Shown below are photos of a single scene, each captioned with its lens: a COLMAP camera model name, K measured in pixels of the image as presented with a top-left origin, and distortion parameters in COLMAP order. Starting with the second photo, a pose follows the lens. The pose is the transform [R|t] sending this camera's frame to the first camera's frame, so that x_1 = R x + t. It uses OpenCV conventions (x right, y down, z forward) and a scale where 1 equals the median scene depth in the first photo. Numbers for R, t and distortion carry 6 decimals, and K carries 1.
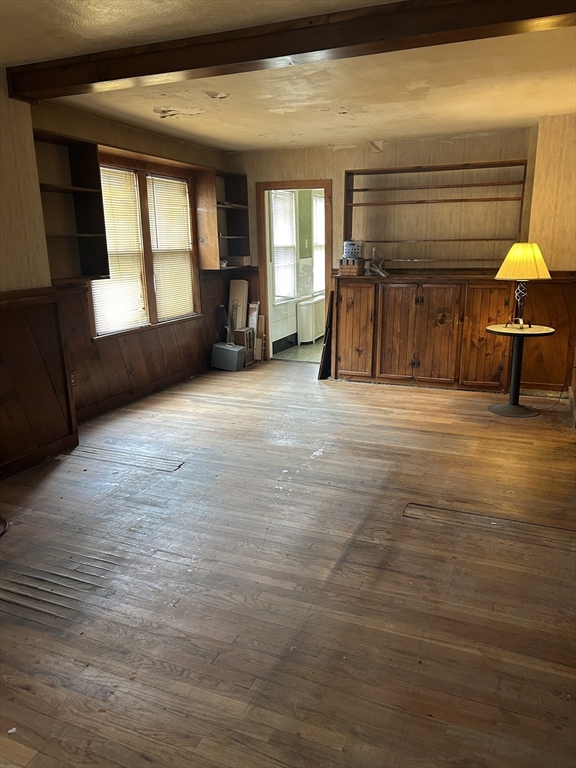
lens RADIAL K [[570.1, 0, 286.3], [0, 570.1, 386.9], [0, 0, 1]] dist [0.035440, -0.009691]
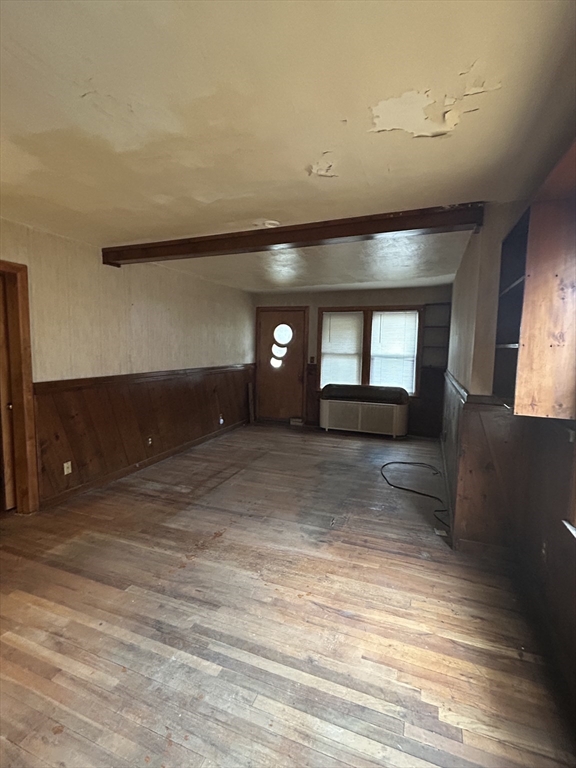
lens RADIAL K [[365.2, 0, 287.0], [0, 365.2, 381.3], [0, 0, 1]] dist [0.002979, 0.000999]
pose [[-0.999722, 0.004831, -0.023091, -0.050886], [-0.003358, 0.939700, 0.341982, -0.324490], [0.023351, 0.341964, -0.939423, 1.234987]]
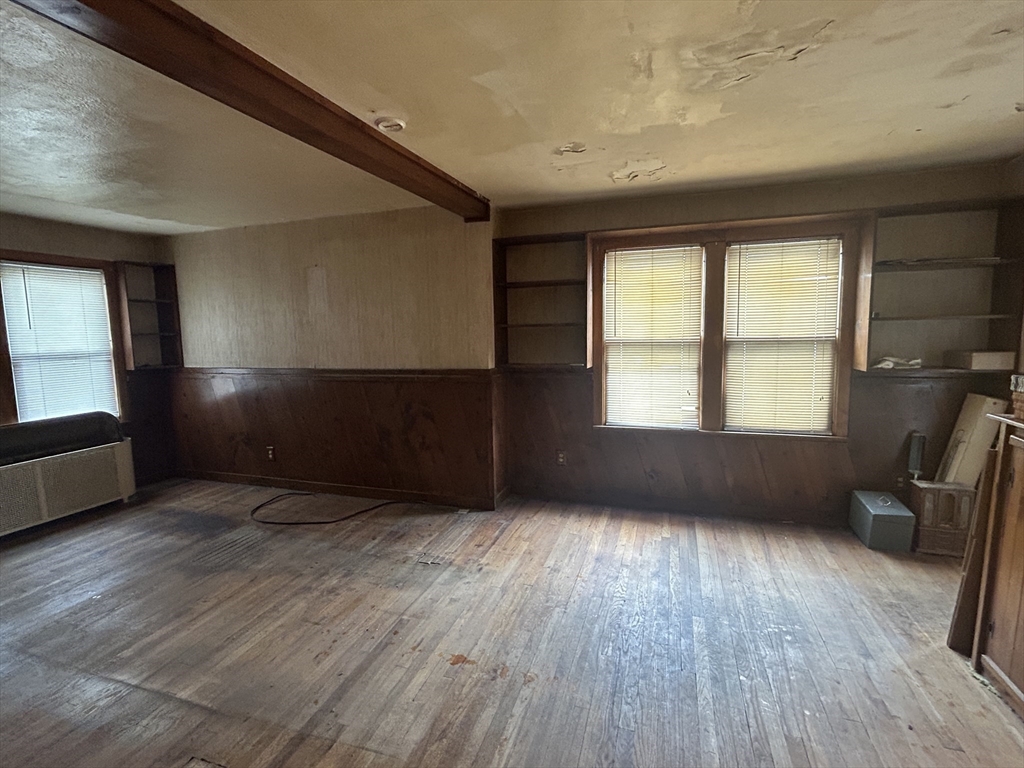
lens RADIAL K [[486.9, 0, 509.2], [0, 486.9, 382.9], [0, 0, 1]] dist [0.002979, 0.000999]
pose [[0.074122, 0.125921, -0.989267, 0.443403], [-0.228492, 0.967751, 0.106062, -0.201737], [0.970720, 0.218178, 0.100503, 0.729687]]
